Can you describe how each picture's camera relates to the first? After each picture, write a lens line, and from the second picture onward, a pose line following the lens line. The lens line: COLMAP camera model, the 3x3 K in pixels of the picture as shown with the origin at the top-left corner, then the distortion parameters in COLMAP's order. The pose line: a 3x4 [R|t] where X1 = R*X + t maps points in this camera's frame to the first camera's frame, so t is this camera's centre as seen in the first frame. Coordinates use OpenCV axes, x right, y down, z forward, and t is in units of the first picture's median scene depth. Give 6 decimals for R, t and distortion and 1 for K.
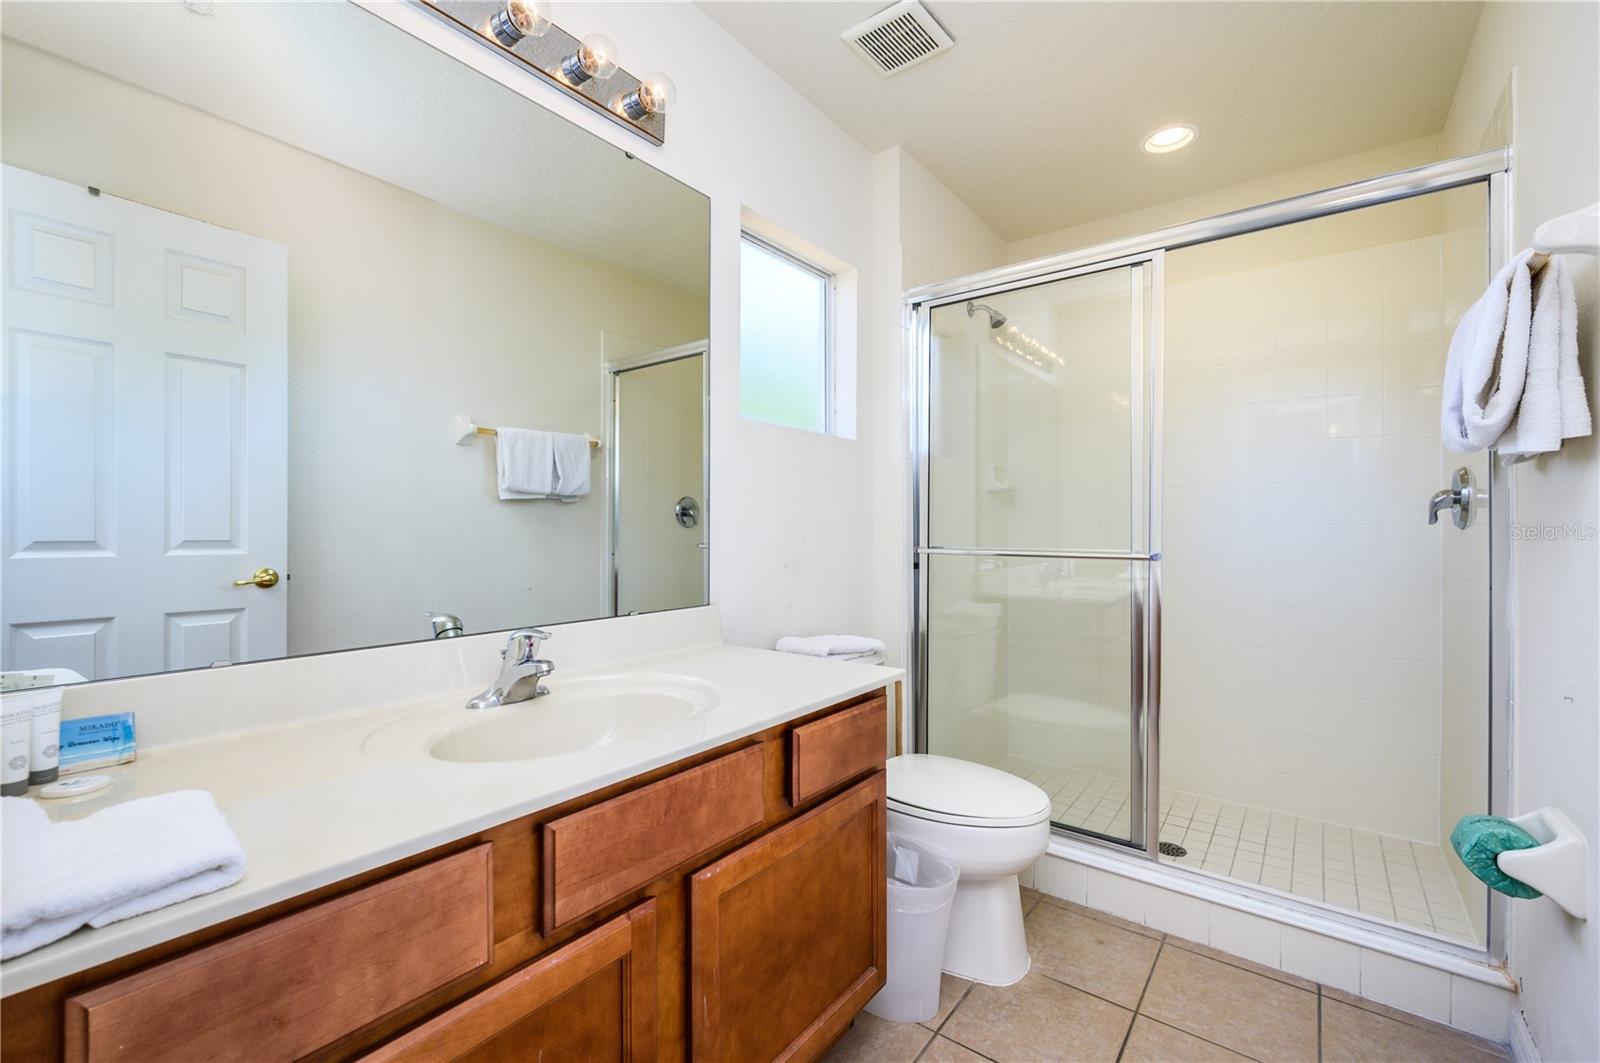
lens RADIAL K [[674.7, 0, 800.3], [0, 674.7, 522.6], [0, 0, 1]] dist [0.025710, 0.000242]
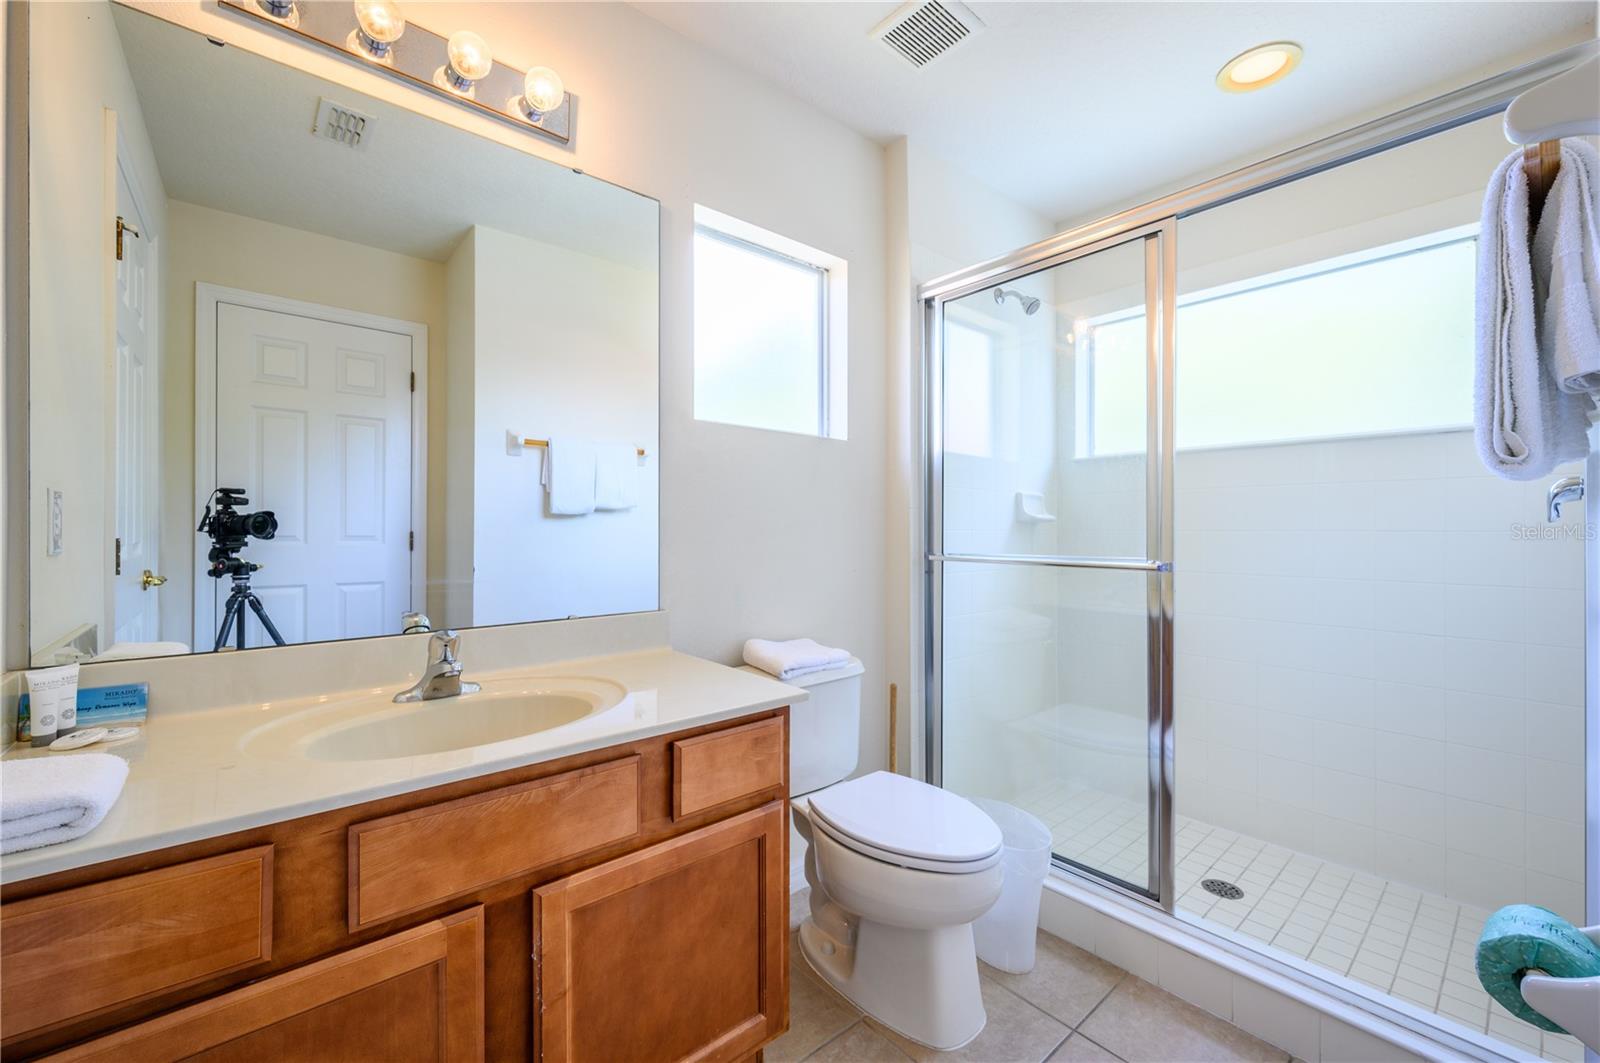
lens RADIAL K [[636.2, 0, 805.7], [0, 636.2, 532.8], [0, 0, 1]] dist [-0.000426, -0.000270]
pose [[0.978263, 0.008459, -0.207198, 0.343639], [-0.006701, 0.999935, 0.009182, -0.002225], [0.207262, -0.007594, 0.978256, 0.154678]]
